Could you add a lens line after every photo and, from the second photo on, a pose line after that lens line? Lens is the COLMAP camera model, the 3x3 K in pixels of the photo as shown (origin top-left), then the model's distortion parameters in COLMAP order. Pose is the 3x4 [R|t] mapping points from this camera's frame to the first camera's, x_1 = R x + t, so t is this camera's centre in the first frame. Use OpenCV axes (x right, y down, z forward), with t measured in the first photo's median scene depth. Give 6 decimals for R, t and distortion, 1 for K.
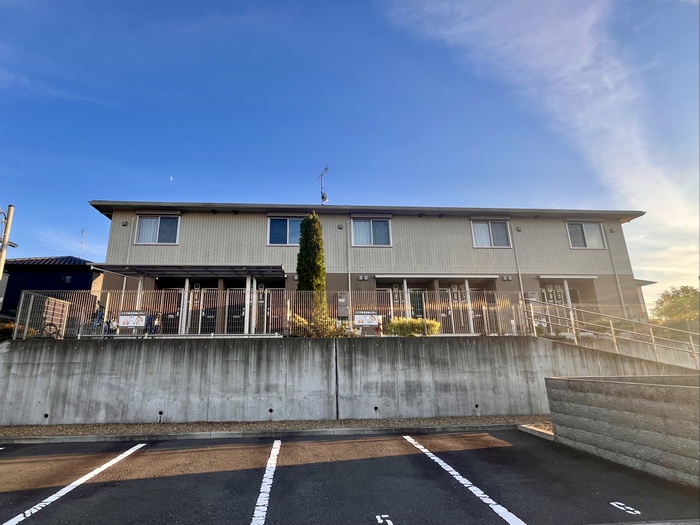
lens RADIAL K [[336.6, 0, 348.7], [0, 336.6, 274.8], [0, 0, 1]] dist [-0.001664, -0.000503]
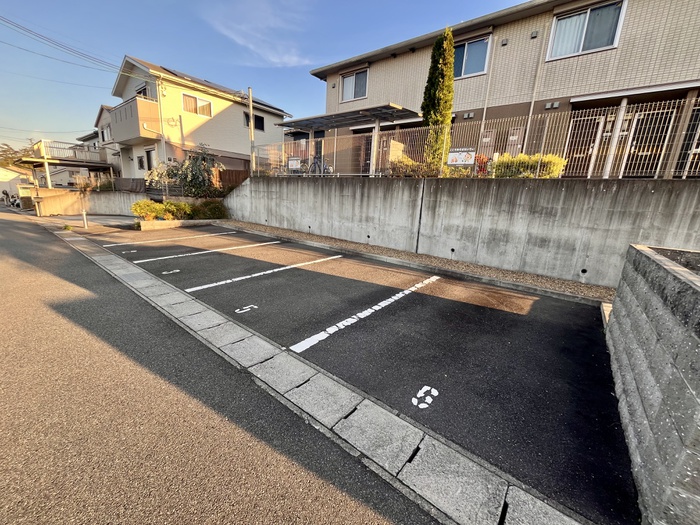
lens RADIAL K [[284.2, 0, 348.8], [0, 284.2, 262.9], [0, 0, 1]] dist [-0.001923, -0.000367]
pose [[0.731554, 0.206609, -0.649724, 0.407113], [0.102854, 0.908626, 0.404747, 0.053539], [0.673980, -0.362921, 0.643459, 0.222630]]
